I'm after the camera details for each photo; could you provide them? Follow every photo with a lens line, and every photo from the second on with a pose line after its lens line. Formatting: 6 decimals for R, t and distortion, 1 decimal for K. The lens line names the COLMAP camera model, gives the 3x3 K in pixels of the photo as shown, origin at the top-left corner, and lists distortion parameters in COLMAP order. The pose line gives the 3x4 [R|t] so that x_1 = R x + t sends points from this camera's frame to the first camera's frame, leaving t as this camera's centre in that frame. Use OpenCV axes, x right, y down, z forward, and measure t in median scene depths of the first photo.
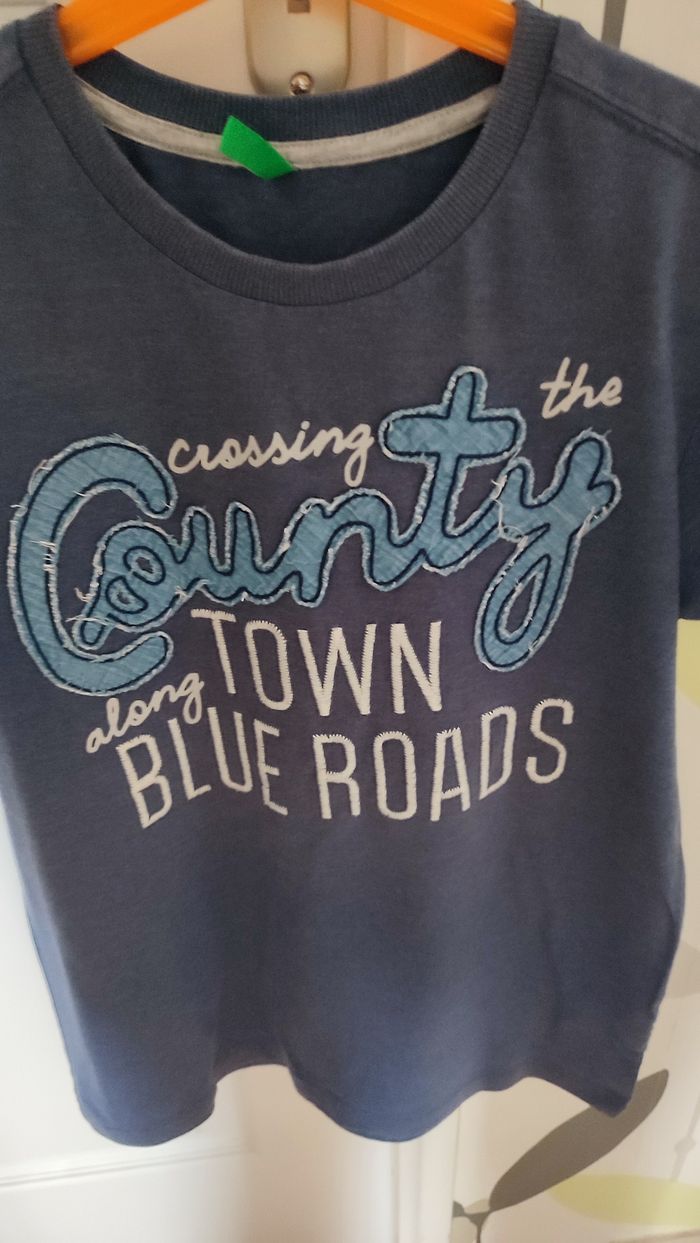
lens RADIAL K [[894.5, 0, 350.0], [0, 894.5, 621.5], [0, 0, 1]] dist [0.024287, -0.052713]
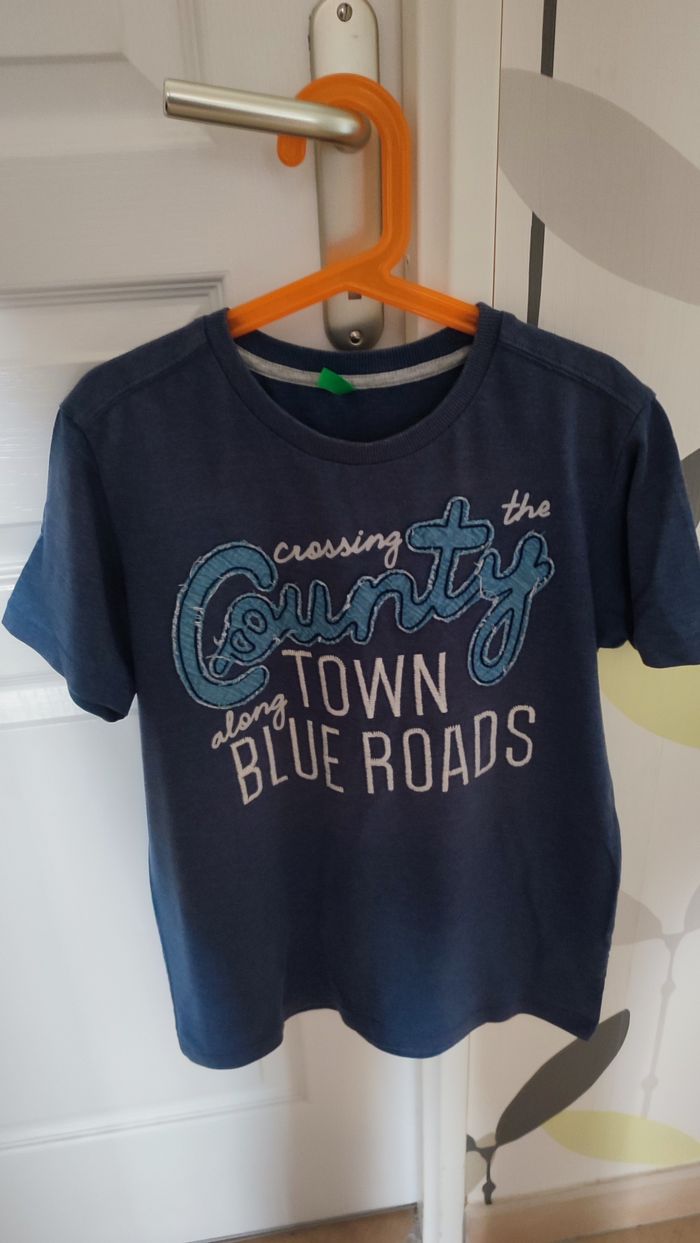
lens RADIAL K [[879.1, 0, 350.0], [0, 879.1, 621.5], [0, 0, 1]] dist [0.093586, -0.210825]
pose [[0.999653, -0.023724, 0.011415, -0.085191], [0.024638, 0.995823, -0.087921, 0.080394], [-0.009282, 0.088172, 0.996062, -0.558938]]
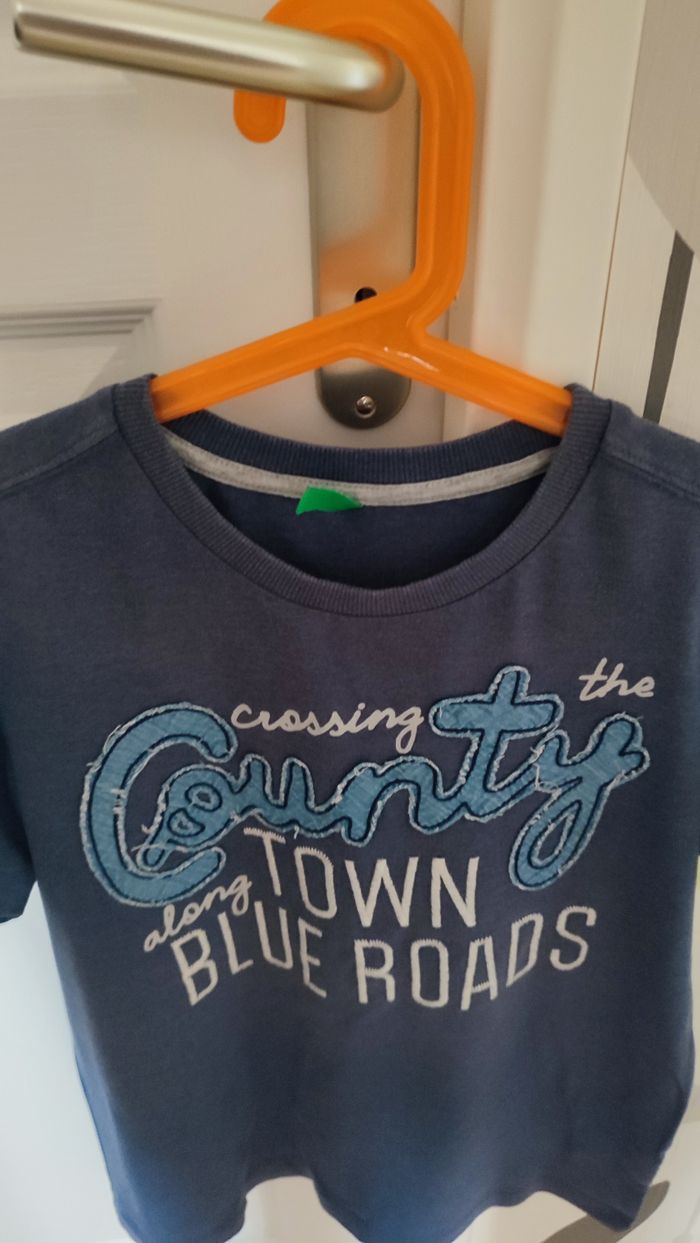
lens RADIAL K [[894.5, 0, 350.0], [0, 894.5, 621.5], [0, 0, 1]] dist [0.024287, -0.052713]
pose [[0.999885, 0.015107, 0.001123, -0.061081], [-0.015131, 0.999560, 0.025519, -0.320875], [-0.000737, -0.025533, 0.999674, -0.075396]]
